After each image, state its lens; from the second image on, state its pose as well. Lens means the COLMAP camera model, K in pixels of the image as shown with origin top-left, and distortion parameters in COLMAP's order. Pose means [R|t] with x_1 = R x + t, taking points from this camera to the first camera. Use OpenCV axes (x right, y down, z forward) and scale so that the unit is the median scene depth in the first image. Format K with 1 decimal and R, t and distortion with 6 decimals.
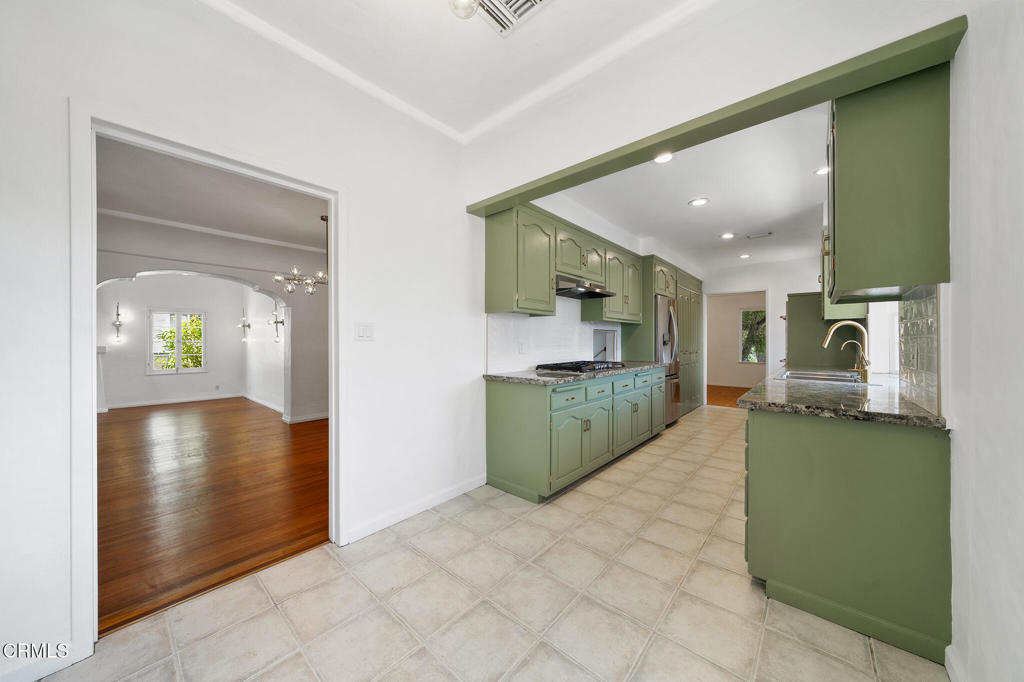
lens RADIAL K [[350.4, 0, 510.1], [0, 350.4, 342.2], [0, 0, 1]] dist [-0.002988, -0.000297]
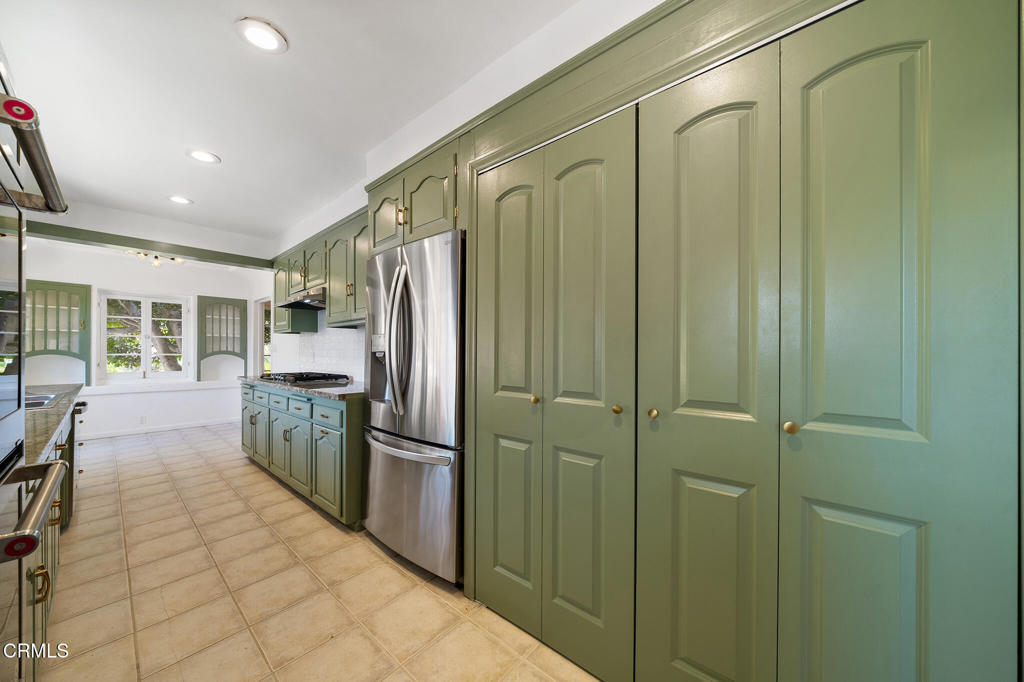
lens RADIAL K [[350.4, 0, 505.1], [0, 350.4, 352.0], [0, 0, 1]] dist [-0.002988, -0.000297]
pose [[0.000913, 0.001813, -0.999998, 1.624605], [0.000248, 0.999998, 0.001813, -0.009896], [1.000000, -0.000250, 0.000913, 2.100819]]
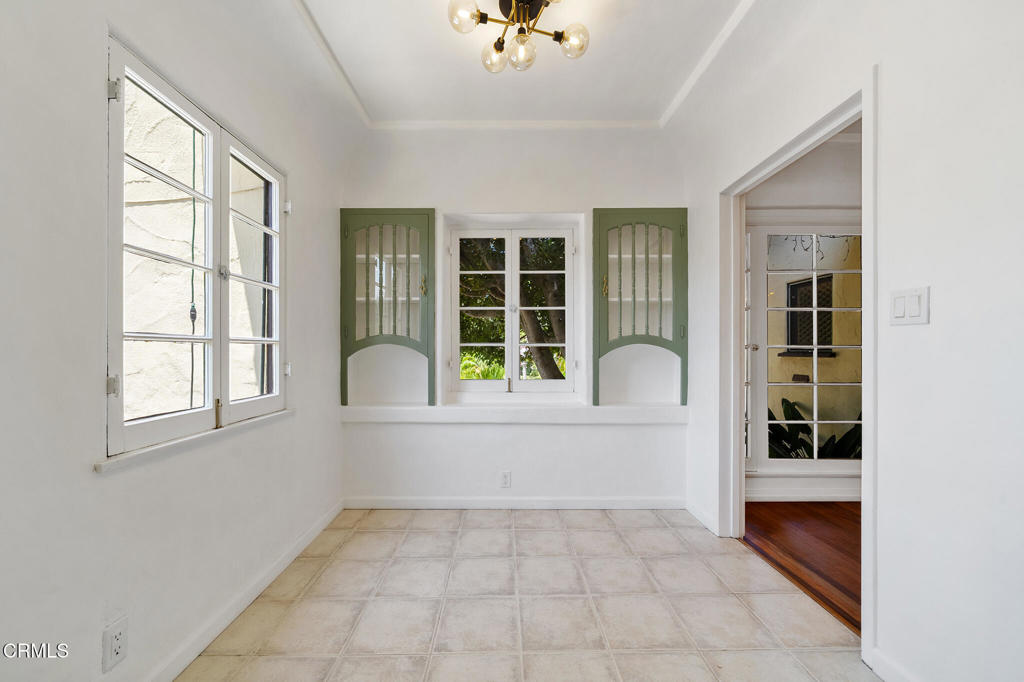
lens RADIAL K [[394.7, 0, 507.1], [0, 394.7, 349.9], [0, 0, 1]] dist [-0.000145, -0.000035]
pose [[-0.749585, 0.005275, -0.661887, 0.349318], [0.004933, 0.999985, 0.002382, 0.020240], [0.661889, -0.001480, -0.749600, 0.850848]]
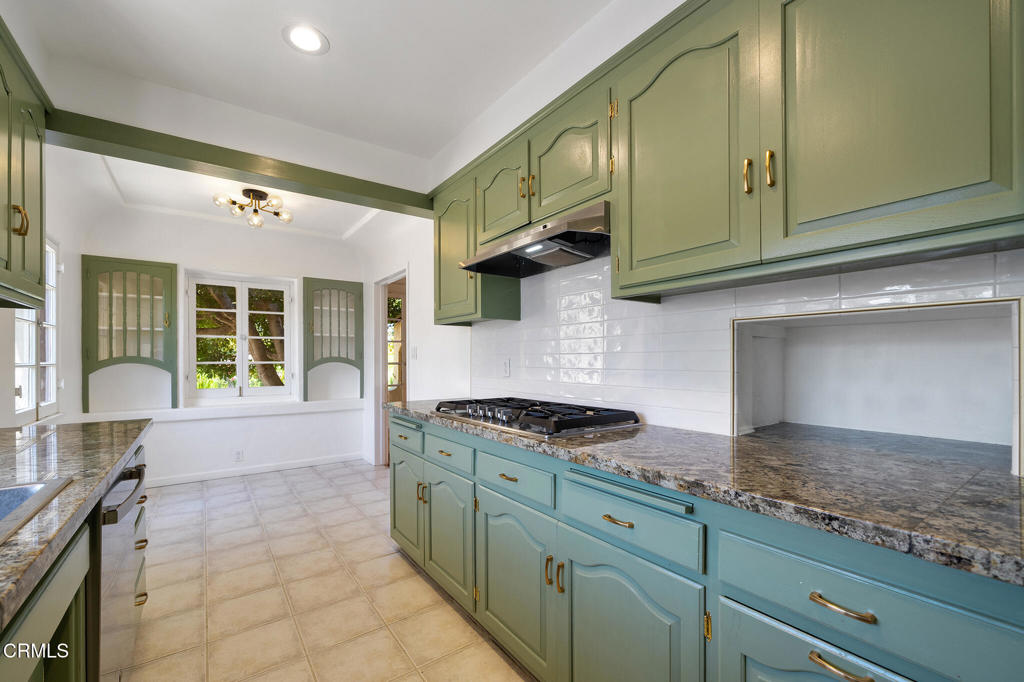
lens RADIAL K [[429.7, 0, 500.6], [0, 429.7, 360.4], [0, 0, 1]] dist [0.010775, -0.000068]
pose [[-0.247361, 0.008346, -0.968888, 1.040609], [0.004264, 0.999963, 0.007525, -0.010654], [0.968914, -0.002270, -0.247387, 1.474761]]
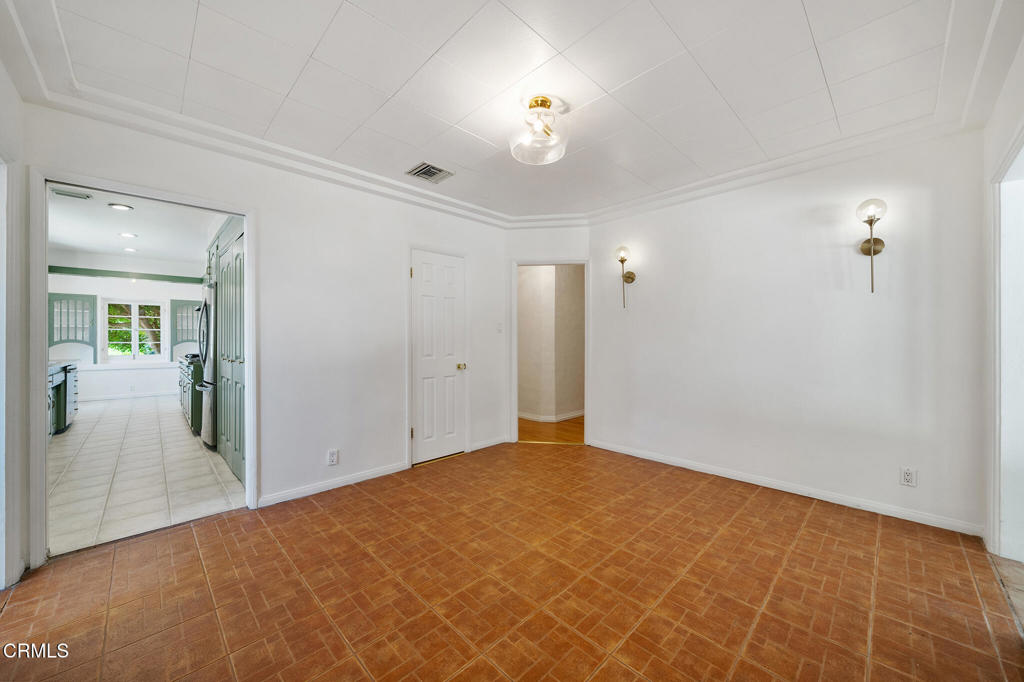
lens RADIAL K [[375.2, 0, 501.3], [0, 375.2, 341.5], [0, 0, 1]] dist [-0.001158, -0.000189]
pose [[-0.094408, 0.009110, -0.995492, 2.366864], [0.002760, 0.999957, 0.008889, -0.018652], [0.995530, -0.001909, -0.094429, 3.296112]]
